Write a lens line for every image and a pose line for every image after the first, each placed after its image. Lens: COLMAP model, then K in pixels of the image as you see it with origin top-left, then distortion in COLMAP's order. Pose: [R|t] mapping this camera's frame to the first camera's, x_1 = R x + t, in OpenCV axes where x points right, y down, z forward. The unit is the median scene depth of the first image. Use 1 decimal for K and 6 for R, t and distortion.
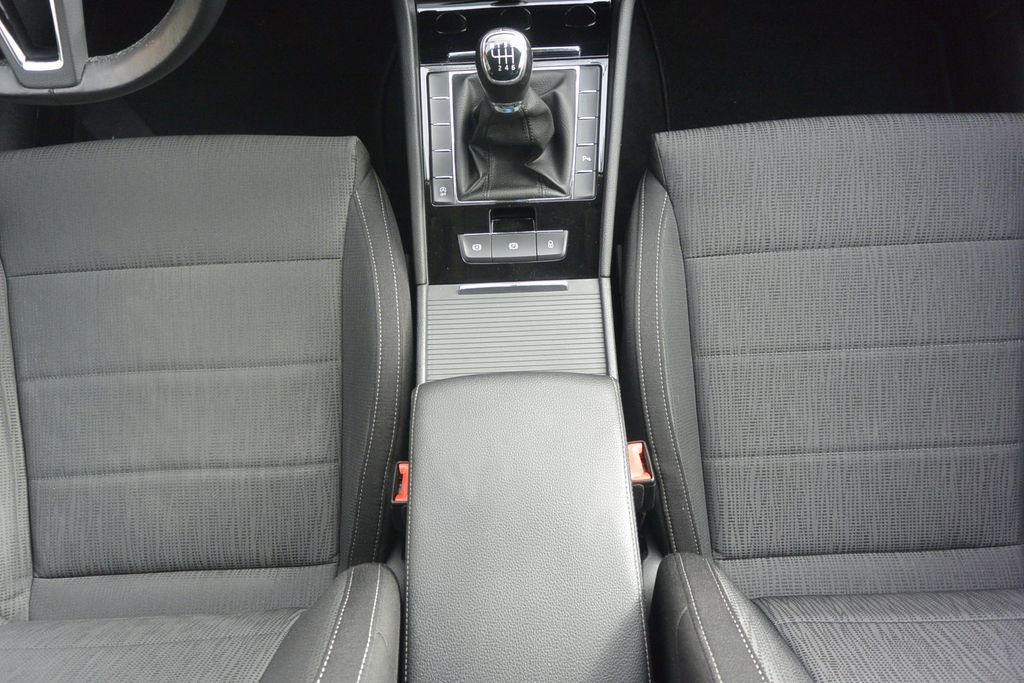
lens RADIAL K [[783.0, 0, 506.6], [0, 783.0, 336.8], [0, 0, 1]] dist [-0.002757, 0.010712]
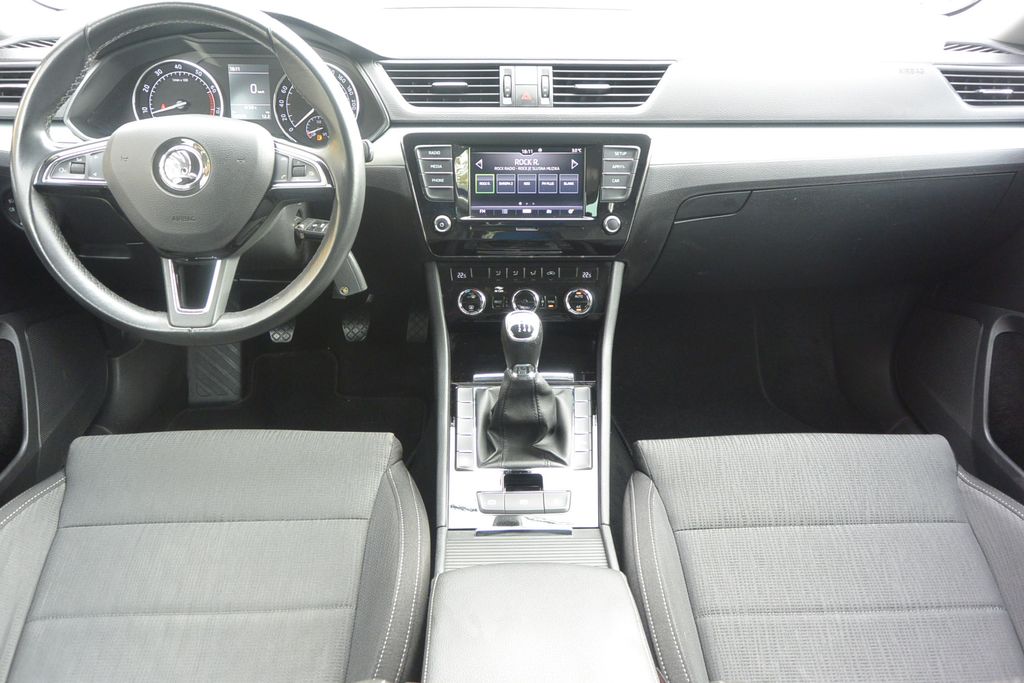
lens RADIAL K [[783.0, 0, 506.6], [0, 783.0, 336.8], [0, 0, 1]] dist [-0.002757, 0.010712]
pose [[0.999189, 0.036191, 0.017640, -0.043624], [-0.014360, 0.729680, -0.683638, 0.474084], [-0.037613, 0.682831, 0.729608, -0.002150]]
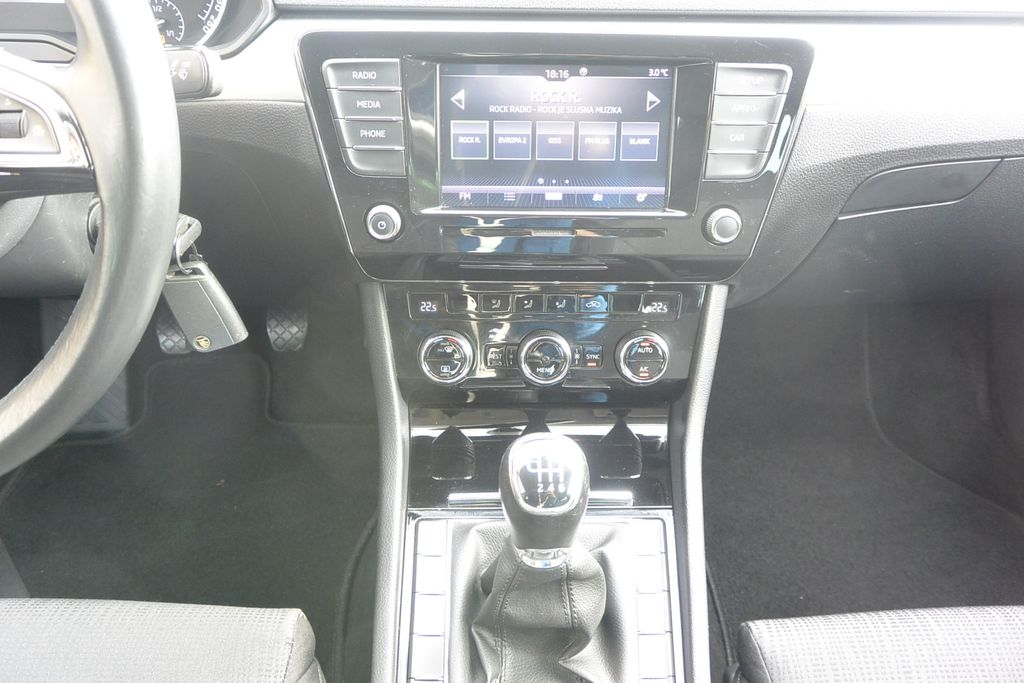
lens RADIAL K [[783.0, 0, 506.6], [0, 783.0, 336.8], [0, 0, 1]] dist [-0.002757, 0.010712]
pose [[0.998807, 0.044215, 0.020711, -0.042043], [-0.023054, 0.801003, -0.598217, -0.049814], [-0.043040, 0.597026, 0.801067, 0.331142]]
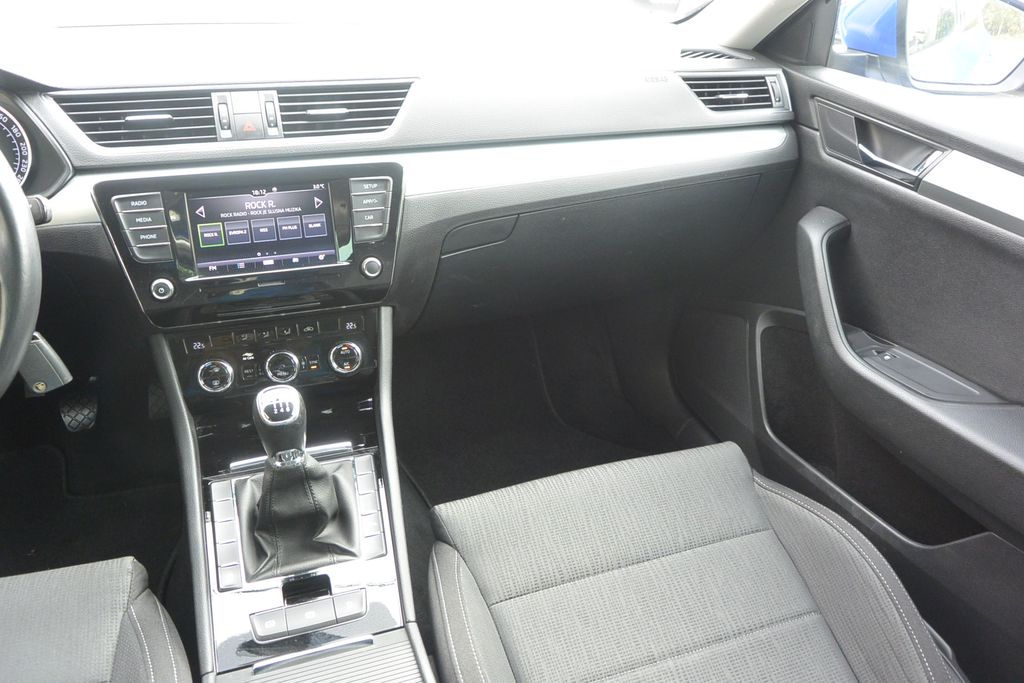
lens RADIAL K [[783.0, 0, 506.6], [0, 783.0, 336.8], [0, 0, 1]] dist [-0.002757, 0.010712]
pose [[0.951075, -0.093988, 0.294319, -0.011879], [0.273649, 0.698498, -0.661223, 0.328307], [-0.143434, 0.709413, 0.690044, 0.069887]]
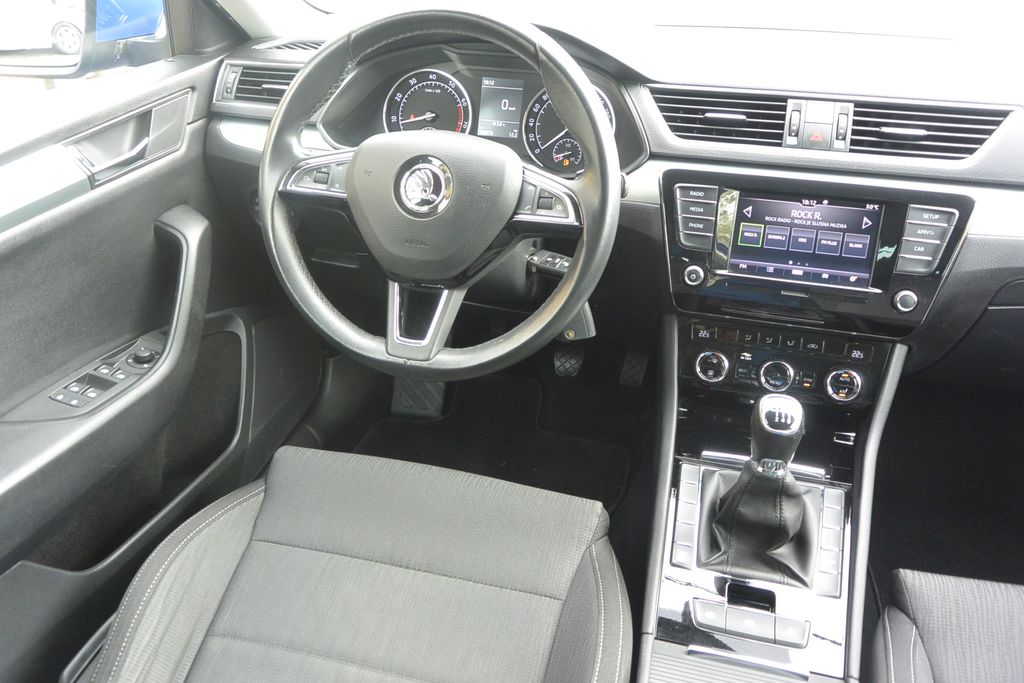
lens RADIAL K [[783.0, 0, 506.6], [0, 783.0, 336.8], [0, 0, 1]] dist [-0.002757, 0.010712]
pose [[0.958149, 0.176553, -0.225342, -0.116706], [-0.283361, 0.696838, -0.658880, 0.338781], [0.040699, 0.695159, 0.717703, 0.060767]]
